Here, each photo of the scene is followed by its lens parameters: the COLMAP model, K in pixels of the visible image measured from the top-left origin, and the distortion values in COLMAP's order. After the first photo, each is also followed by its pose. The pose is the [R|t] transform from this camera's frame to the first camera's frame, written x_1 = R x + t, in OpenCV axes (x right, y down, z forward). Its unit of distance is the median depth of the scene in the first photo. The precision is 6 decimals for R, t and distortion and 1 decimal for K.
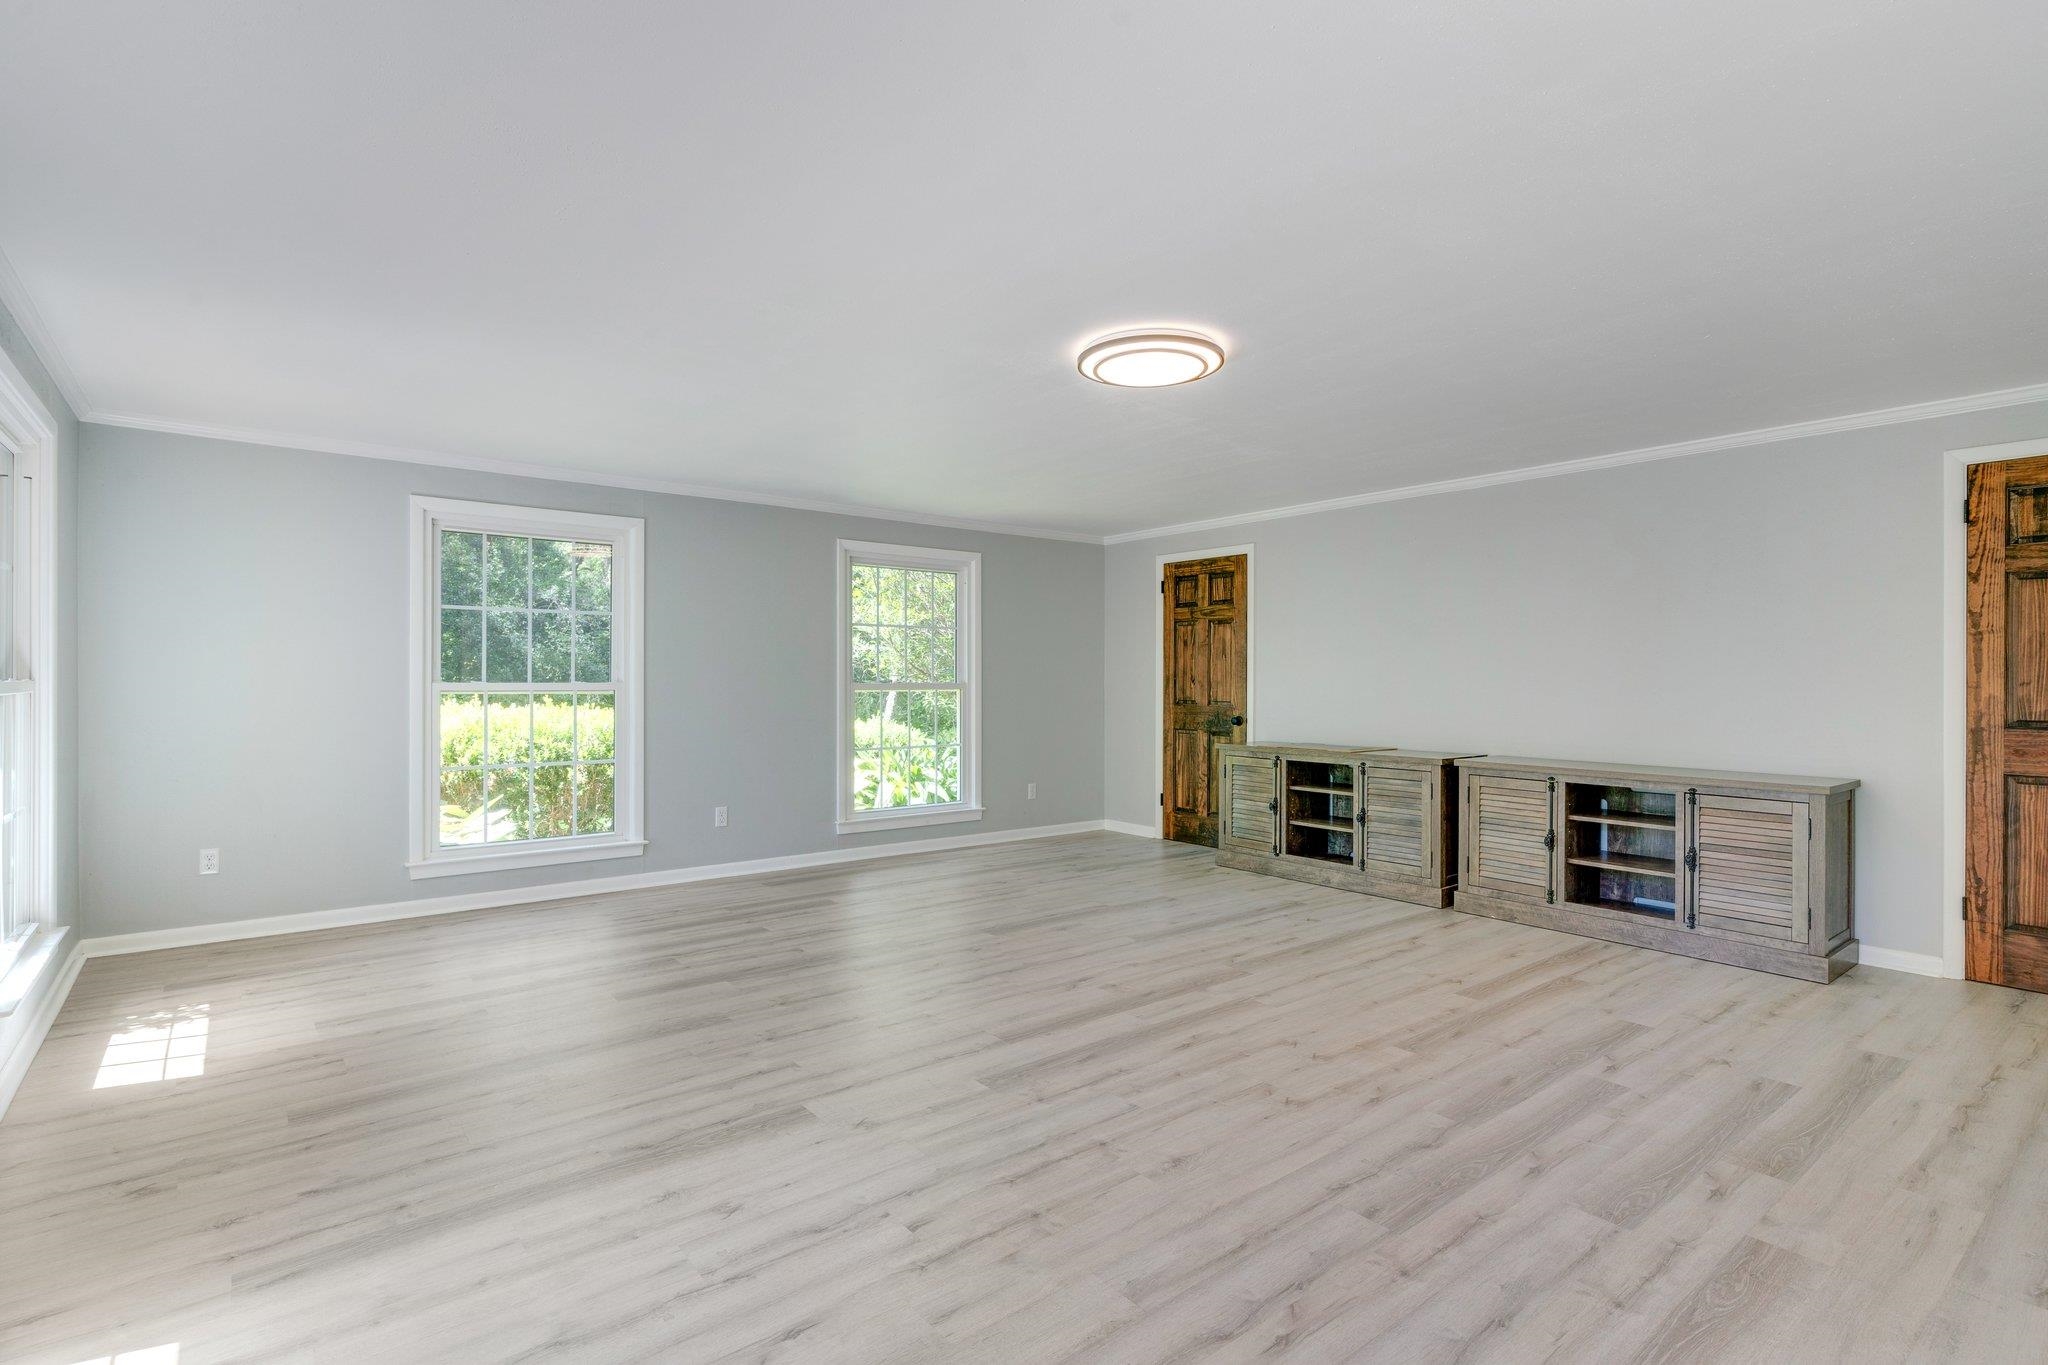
lens RADIAL K [[995.8, 0, 1024.0], [0, 995.8, 682.5], [0, 0, 1]] dist [0.003250, 0.000441]
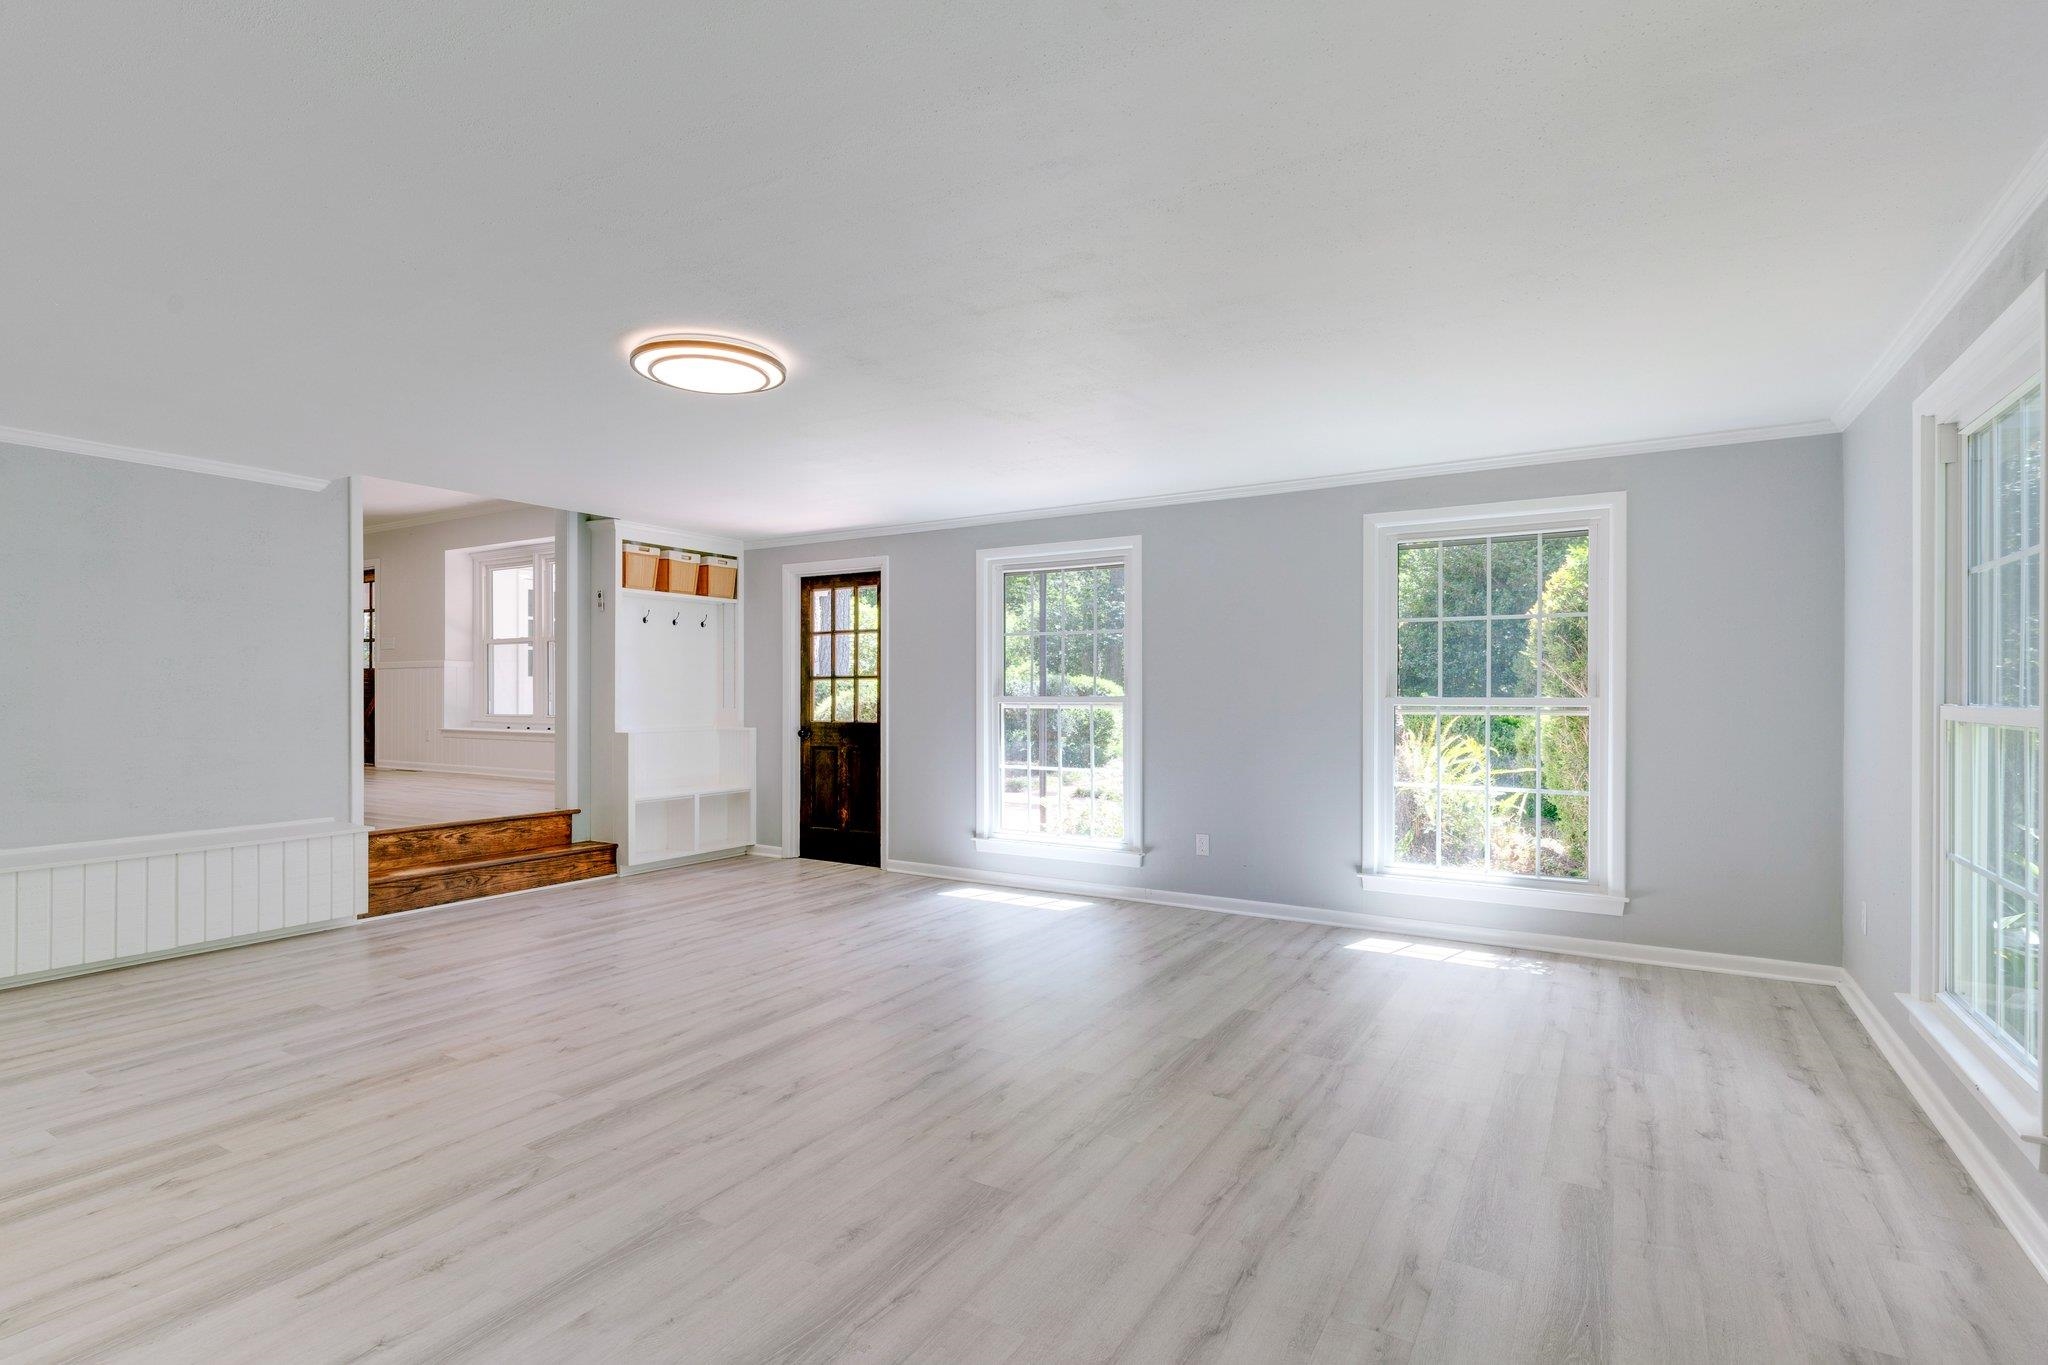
lens RADIAL K [[995.8, 0, 1024.0], [0, 995.8, 682.5], [0, 0, 1]] dist [0.003250, 0.000441]
pose [[-0.937407, -0.008269, -0.348138, 0.181716], [-0.005905, 0.999952, -0.007850, -0.009716], [0.348187, -0.005303, -0.937410, 2.061921]]
